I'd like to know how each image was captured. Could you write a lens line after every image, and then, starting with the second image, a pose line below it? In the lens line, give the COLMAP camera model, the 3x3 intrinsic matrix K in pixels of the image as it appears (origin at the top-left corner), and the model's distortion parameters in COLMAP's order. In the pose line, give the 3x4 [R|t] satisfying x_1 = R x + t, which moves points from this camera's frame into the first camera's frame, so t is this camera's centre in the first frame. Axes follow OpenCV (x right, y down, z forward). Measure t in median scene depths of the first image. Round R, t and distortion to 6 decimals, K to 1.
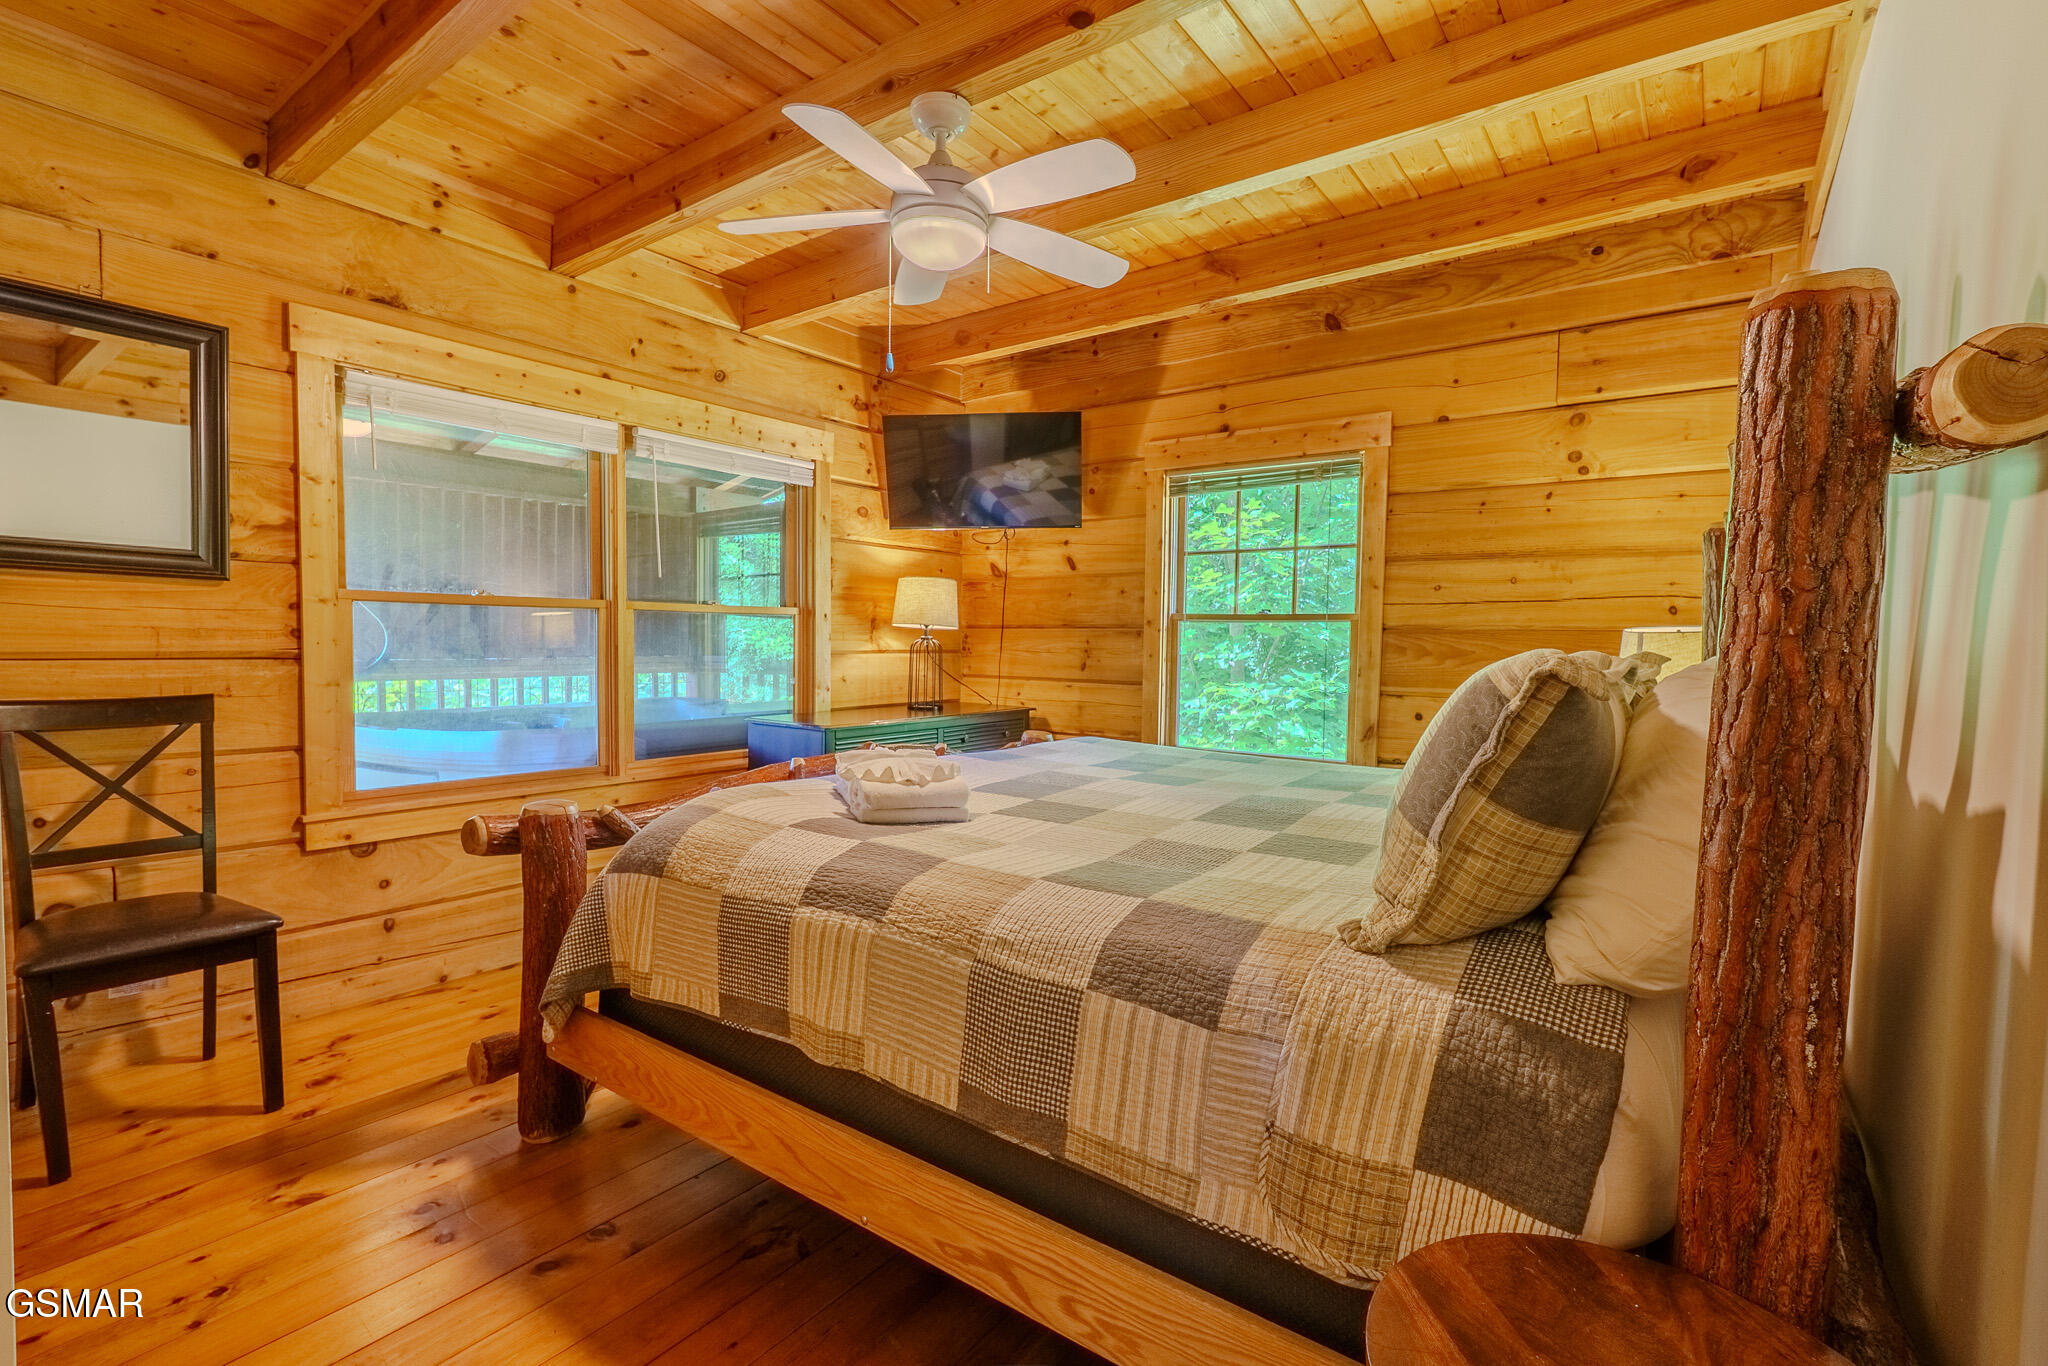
lens RADIAL K [[941.6, 0, 1022.3], [0, 941.6, 684.9], [0, 0, 1]] dist [-0.004615, -0.000605]
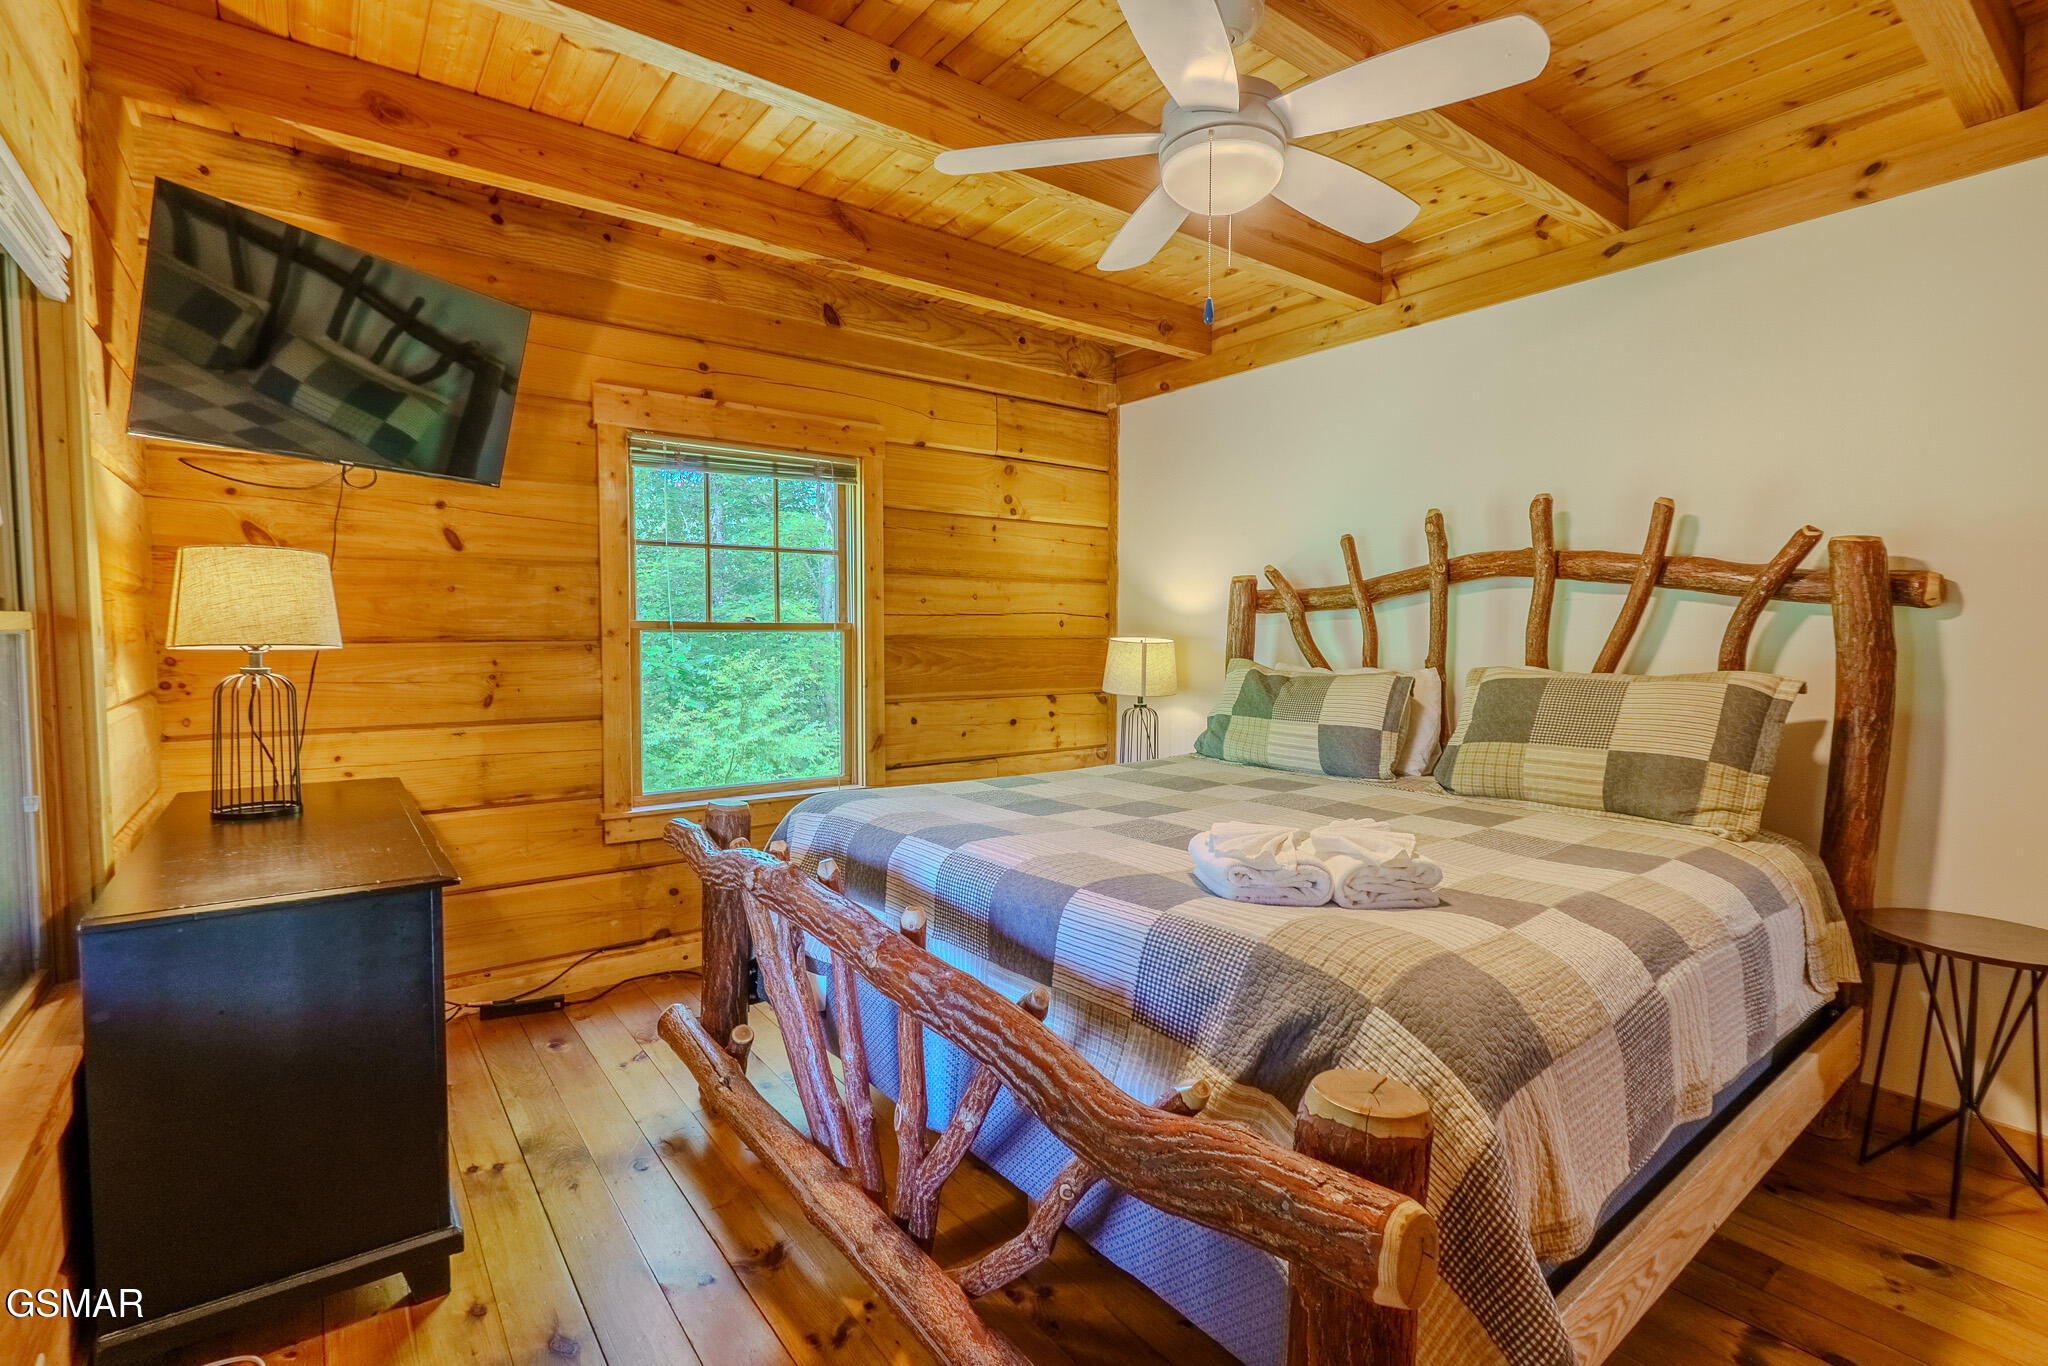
lens RADIAL K [[941.6, 0, 1026.9], [0, 941.6, 691.6], [0, 0, 1]] dist [-0.004615, -0.000605]
pose [[0.272377, -0.073251, 0.959398, -0.545884], [0.051027, 0.996795, 0.061619, -0.056407], [-0.960837, 0.032172, 0.275241, 0.559680]]
